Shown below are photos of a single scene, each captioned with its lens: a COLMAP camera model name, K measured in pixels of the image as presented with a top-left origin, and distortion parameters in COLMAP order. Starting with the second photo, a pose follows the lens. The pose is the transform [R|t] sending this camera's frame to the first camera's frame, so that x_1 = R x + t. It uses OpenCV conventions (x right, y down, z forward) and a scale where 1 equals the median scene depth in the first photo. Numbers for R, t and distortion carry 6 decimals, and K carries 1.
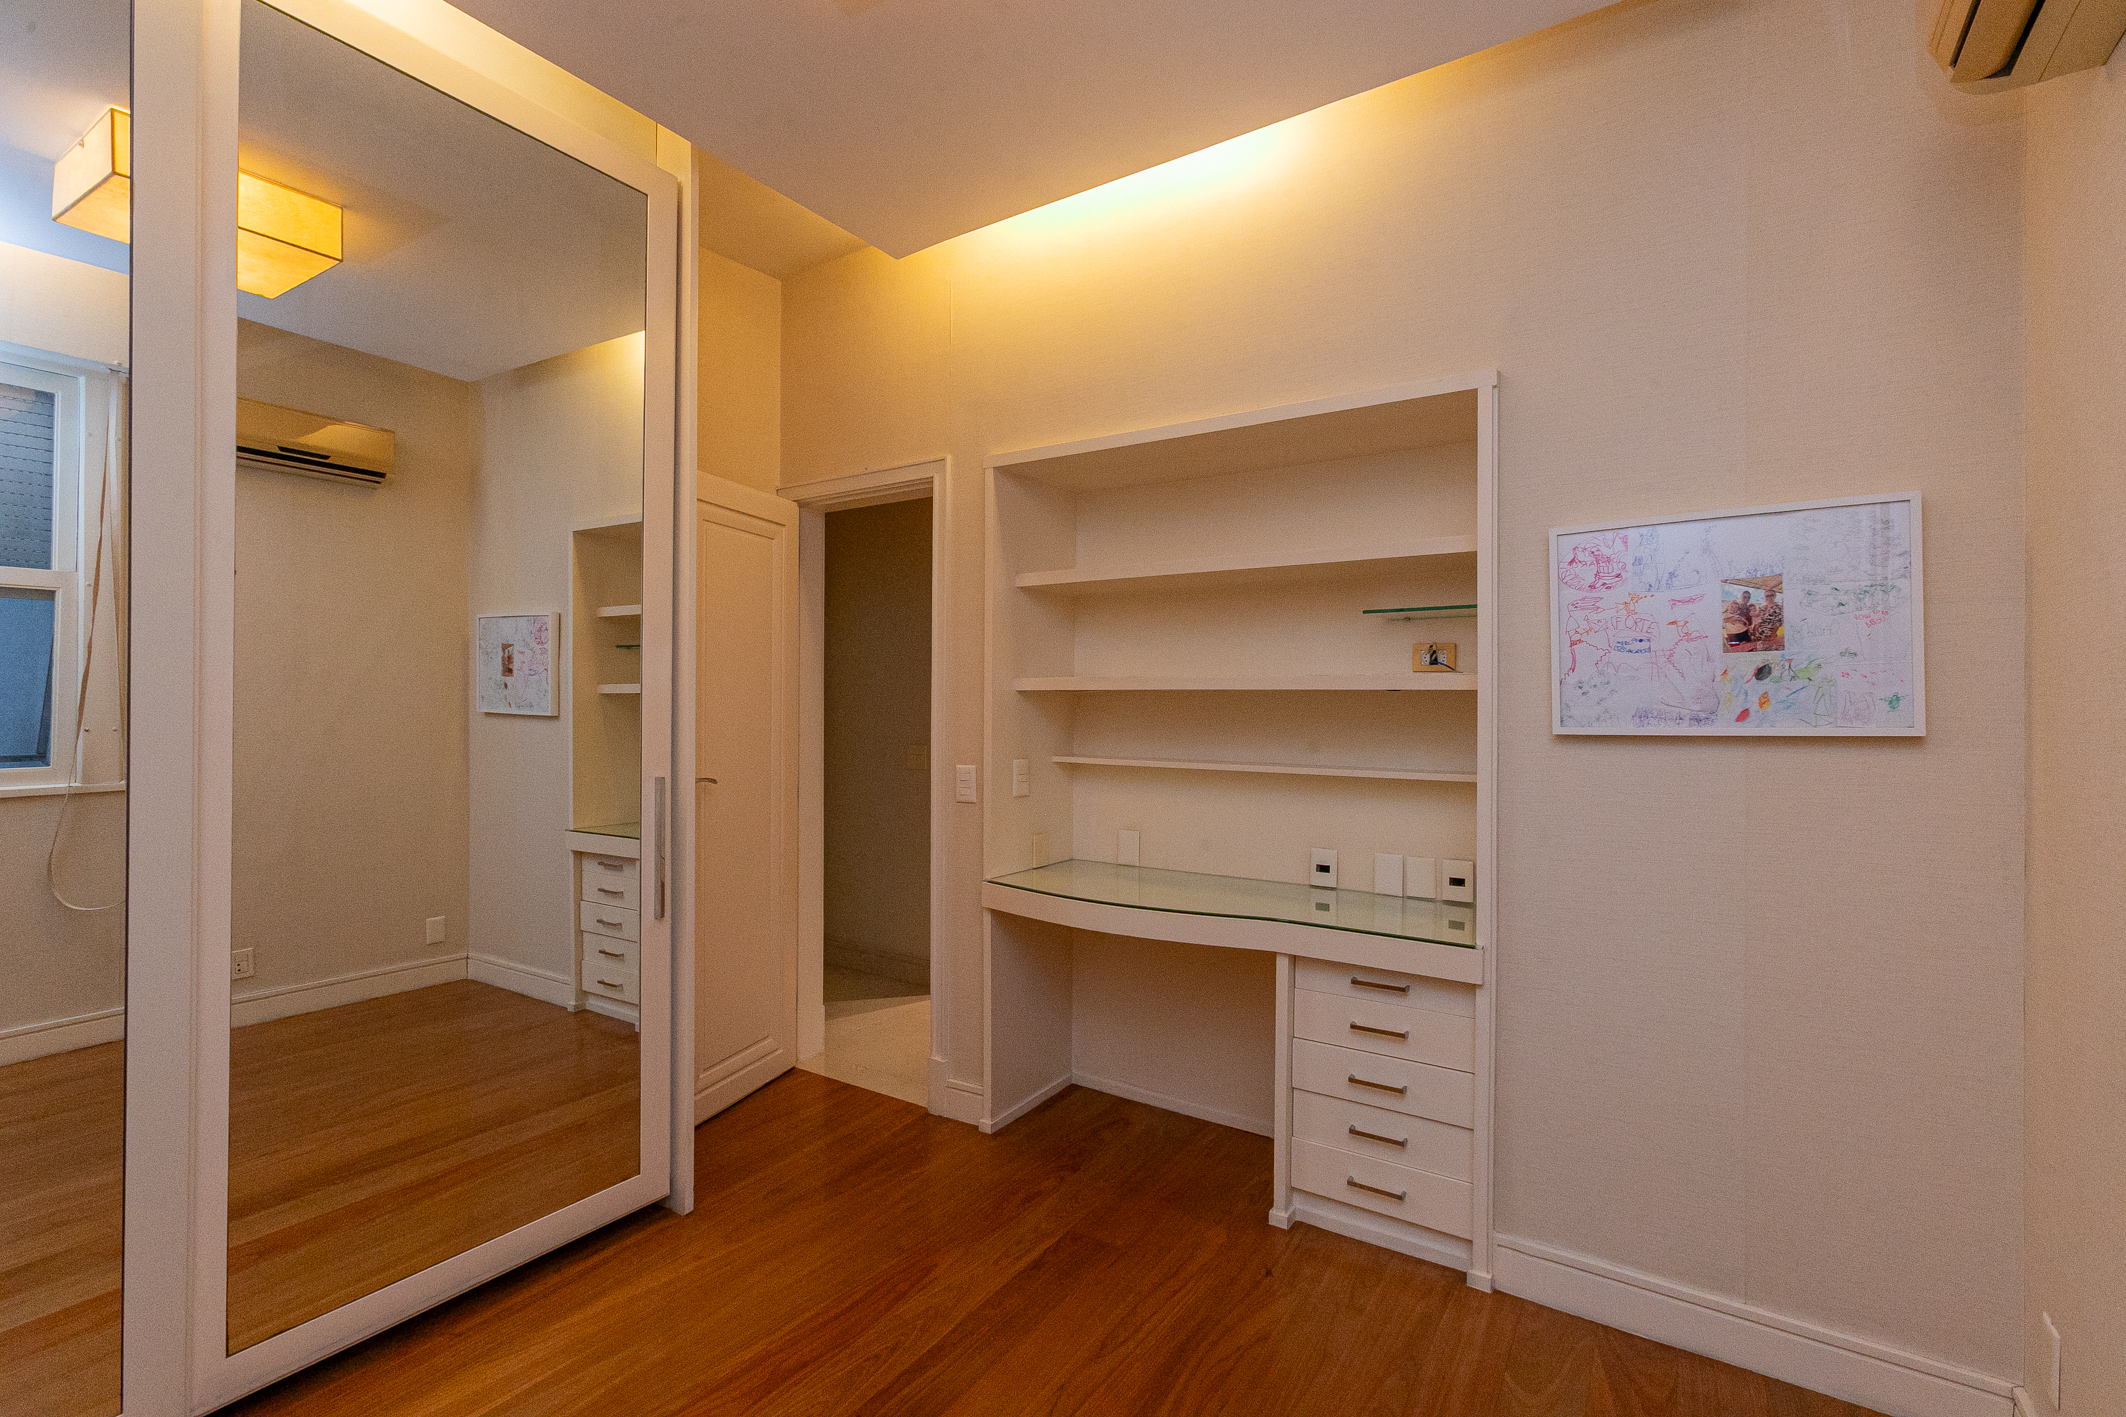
lens RADIAL K [[938.9, 0, 1063.0], [0, 938.9, 708.5], [0, 0, 1]] dist [-0.001113, 0.000695]
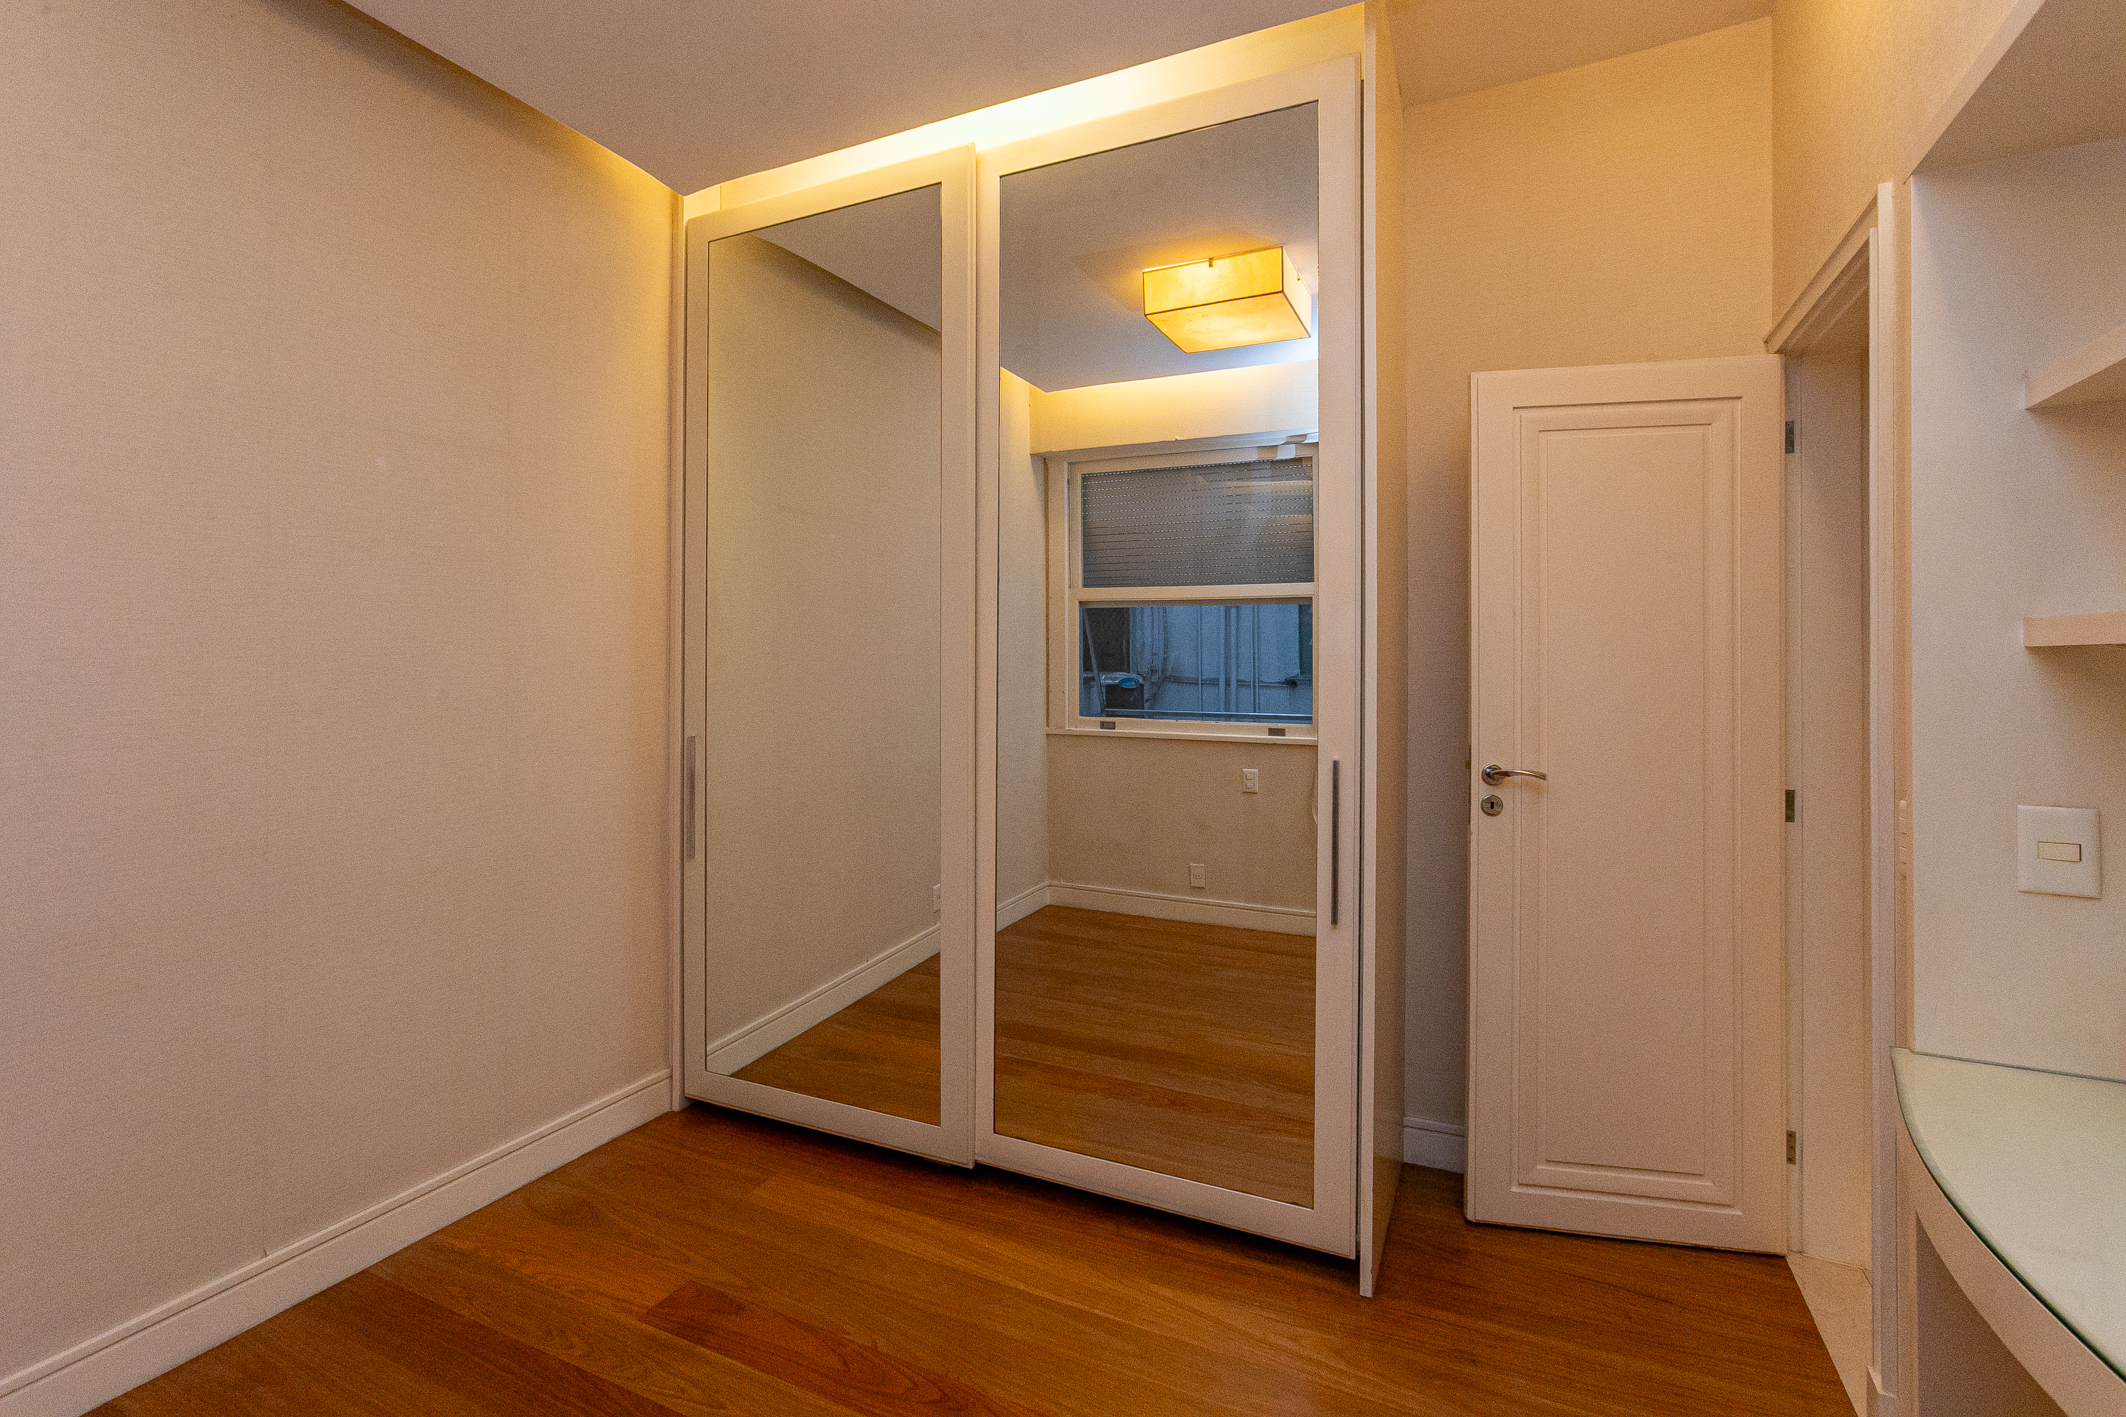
lens RADIAL K [[975.8, 0, 1064.2], [0, 975.8, 652.6], [0, 0, 1]] dist [-0.000222, -0.000031]
pose [[0.142101, -0.016032, -0.989722, 0.419286], [-0.003110, 0.999857, -0.016643, -0.008362], [0.989847, 0.005443, 0.142031, 0.623203]]
